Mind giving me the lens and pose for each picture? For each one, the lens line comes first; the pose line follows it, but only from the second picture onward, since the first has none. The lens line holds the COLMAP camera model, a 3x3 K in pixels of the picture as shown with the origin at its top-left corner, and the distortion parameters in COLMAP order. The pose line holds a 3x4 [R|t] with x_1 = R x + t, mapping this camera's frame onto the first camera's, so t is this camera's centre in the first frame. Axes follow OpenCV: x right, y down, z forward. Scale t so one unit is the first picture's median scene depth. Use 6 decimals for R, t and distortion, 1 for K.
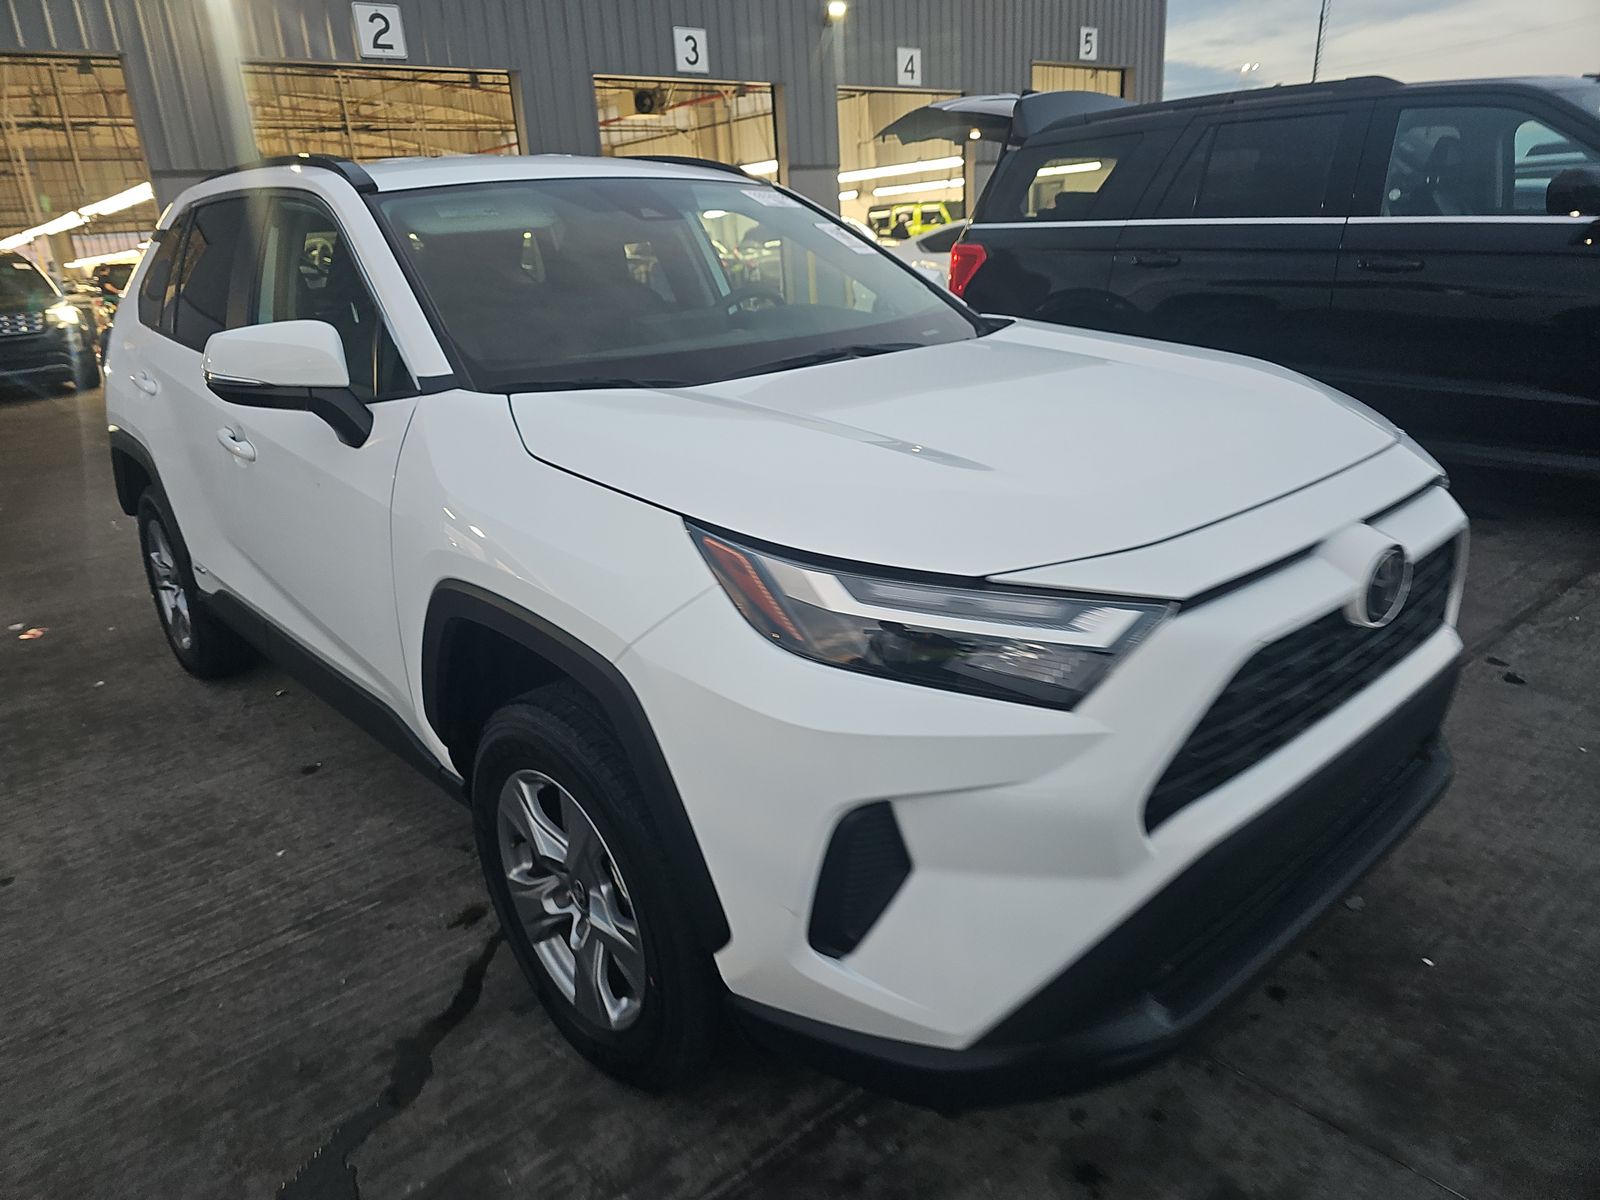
lens RADIAL K [[1091.2, 0, 778.4], [0, 1091.2, 602.3], [0, 0, 1]] dist [0.090827, -0.100395]
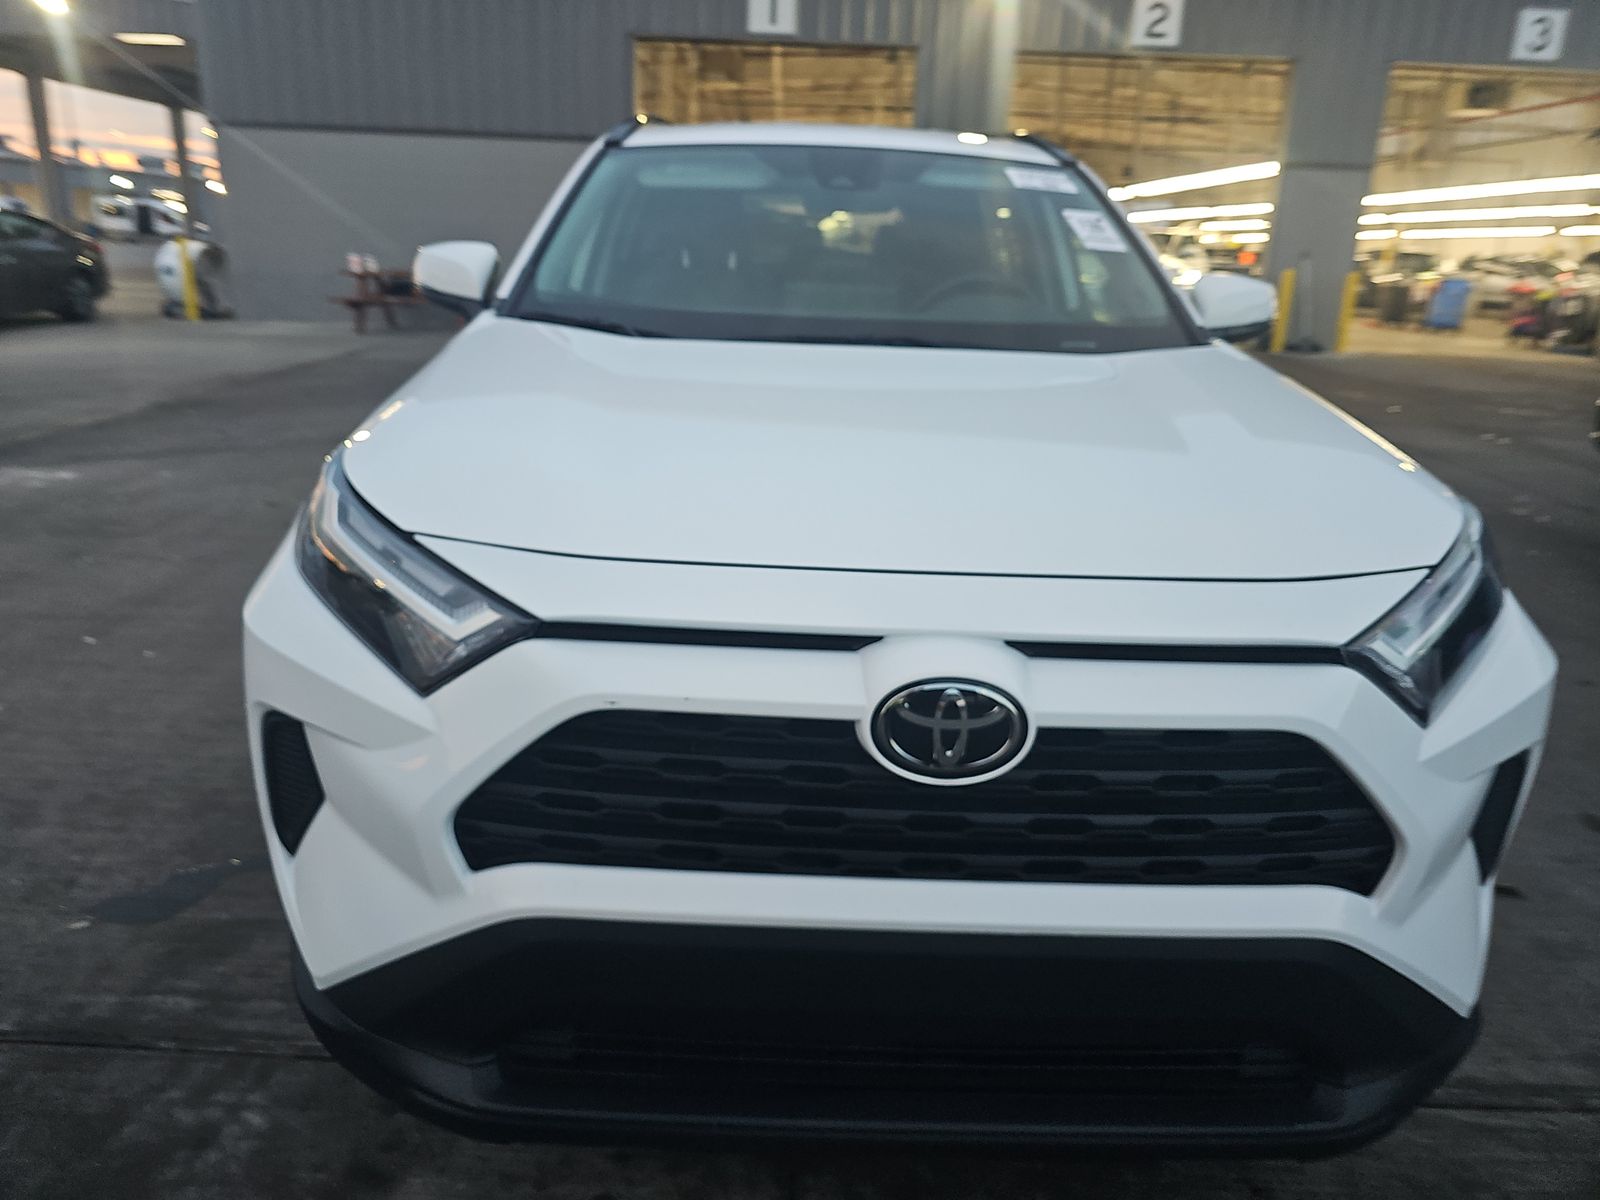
lens RADIAL K [[1077.2, 0, 821.8], [0, 1077.2, 599.7], [0, 0, 1]] dist [0.069109, -0.067856]
pose [[0.747372, 0.292615, -0.596500, 0.134380], [-0.289202, 0.951554, 0.104438, -0.022031], [0.598162, 0.094455, 0.795789, 0.060854]]
